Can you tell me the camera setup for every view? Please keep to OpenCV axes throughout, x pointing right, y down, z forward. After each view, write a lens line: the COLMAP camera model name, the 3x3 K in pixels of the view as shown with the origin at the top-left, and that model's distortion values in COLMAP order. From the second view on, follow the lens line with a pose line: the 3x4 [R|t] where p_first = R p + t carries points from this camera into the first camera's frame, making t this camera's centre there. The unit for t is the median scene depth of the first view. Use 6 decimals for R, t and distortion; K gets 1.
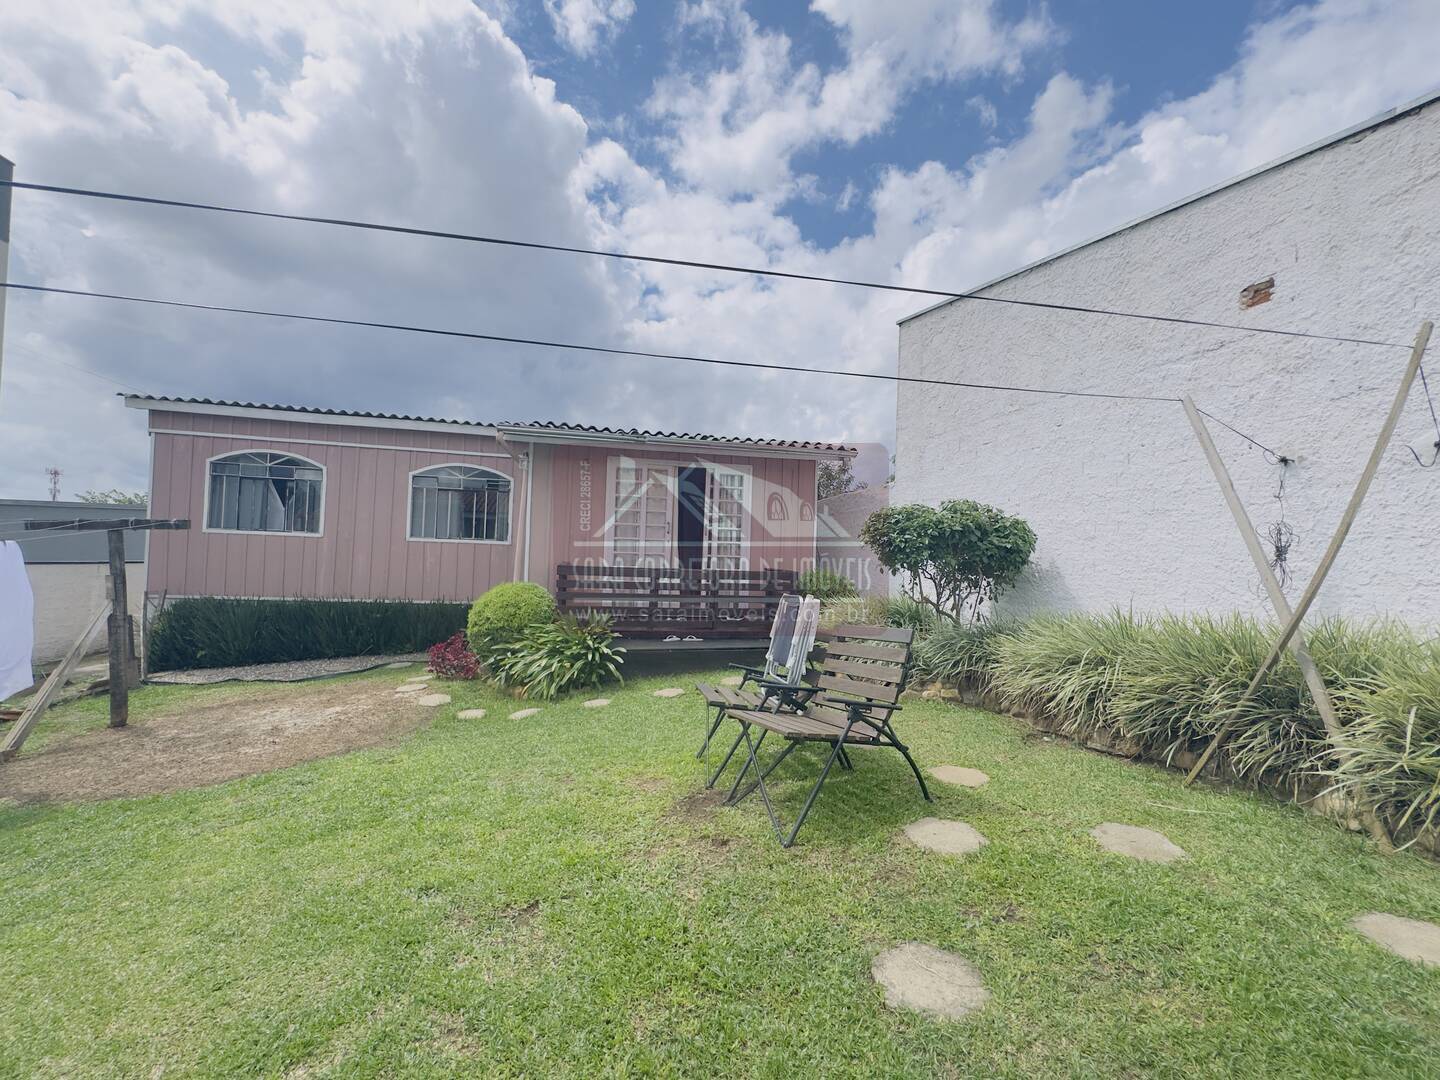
lens RADIAL K [[574.4, 0, 720.3], [0, 574.4, 542.7], [0, 0, 1]] dist [-0.004568, 0.000807]
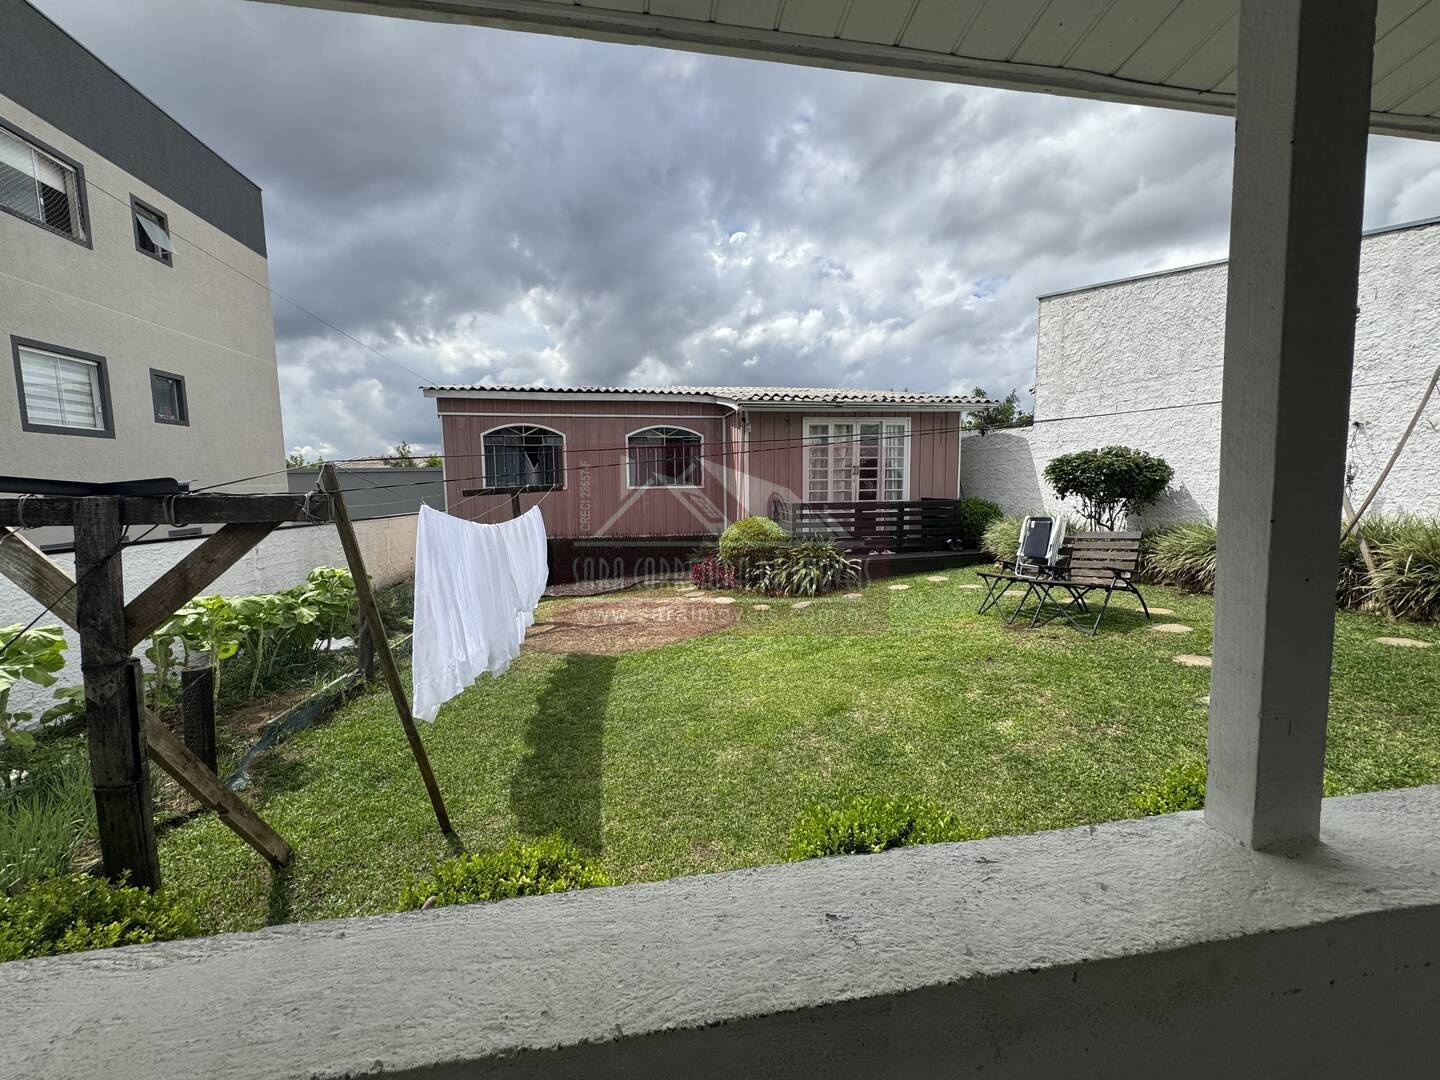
lens RADIAL K [[574.4, 0, 717.0], [0, 574.4, 543.5], [0, 0, 1]] dist [-0.004568, 0.000807]
pose [[0.997848, -0.042230, -0.050155, -0.730142], [0.048185, 0.991089, 0.124178, -0.083668], [0.044465, -0.126327, 0.990992, -0.705104]]
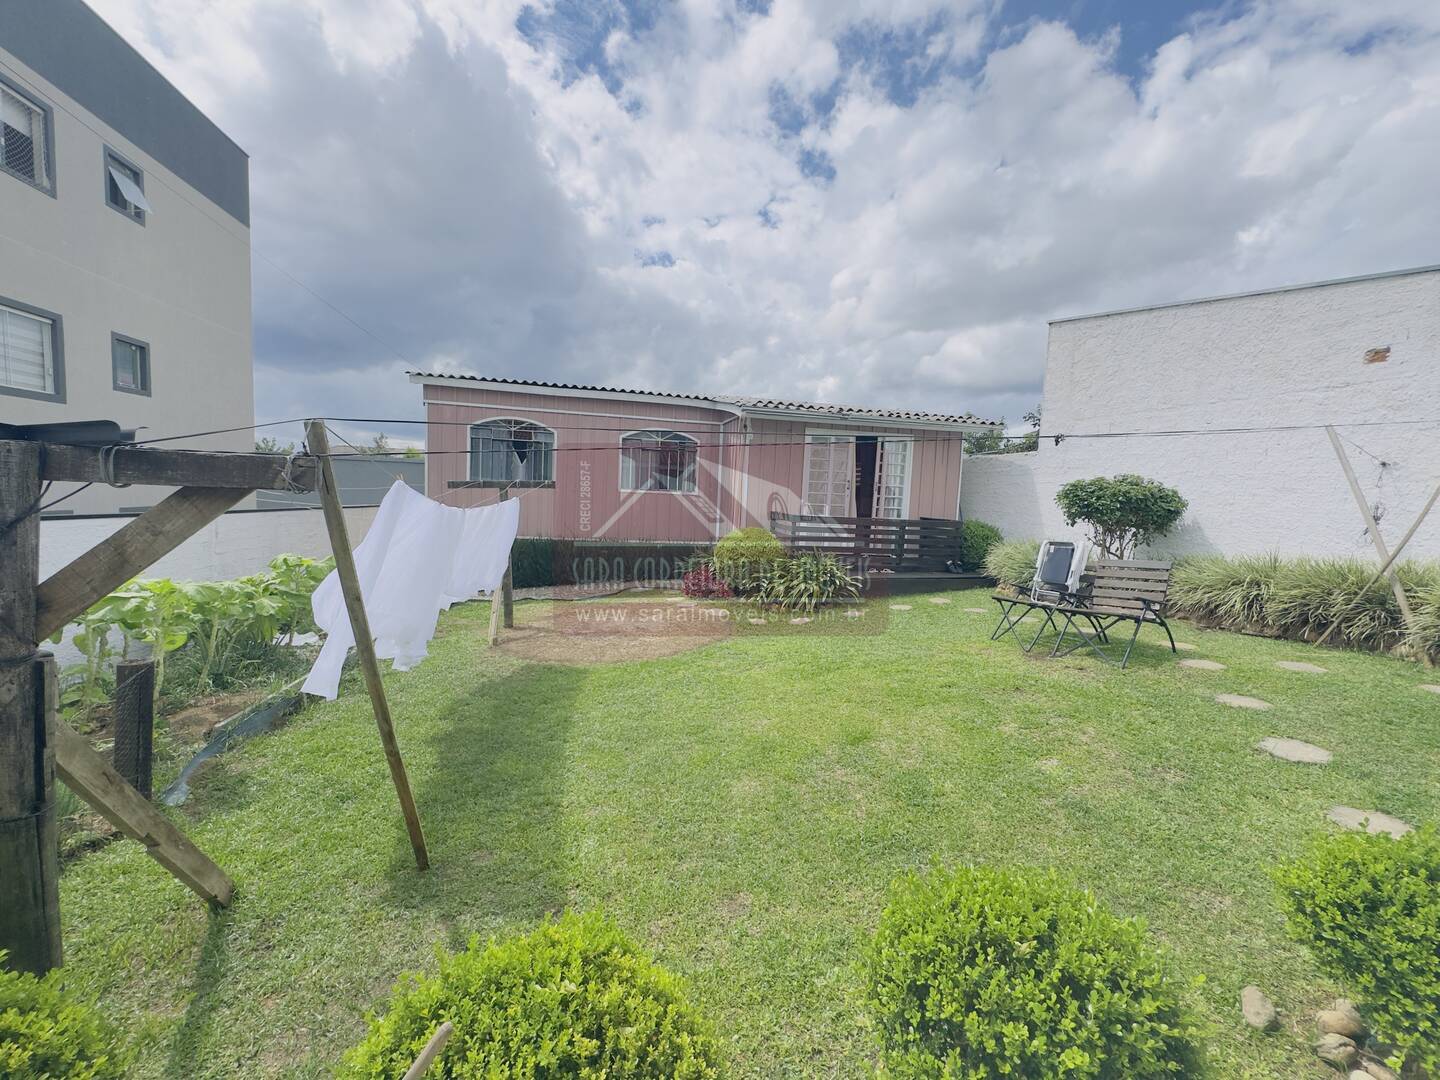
lens RADIAL K [[574.4, 0, 716.6], [0, 574.4, 542.8], [0, 0, 1]] dist [-0.004568, 0.000807]
pose [[0.999913, 0.010509, -0.008001, -0.821669], [-0.009618, 0.994505, 0.104250, -0.062831], [0.009053, -0.104164, 0.994519, -0.606716]]
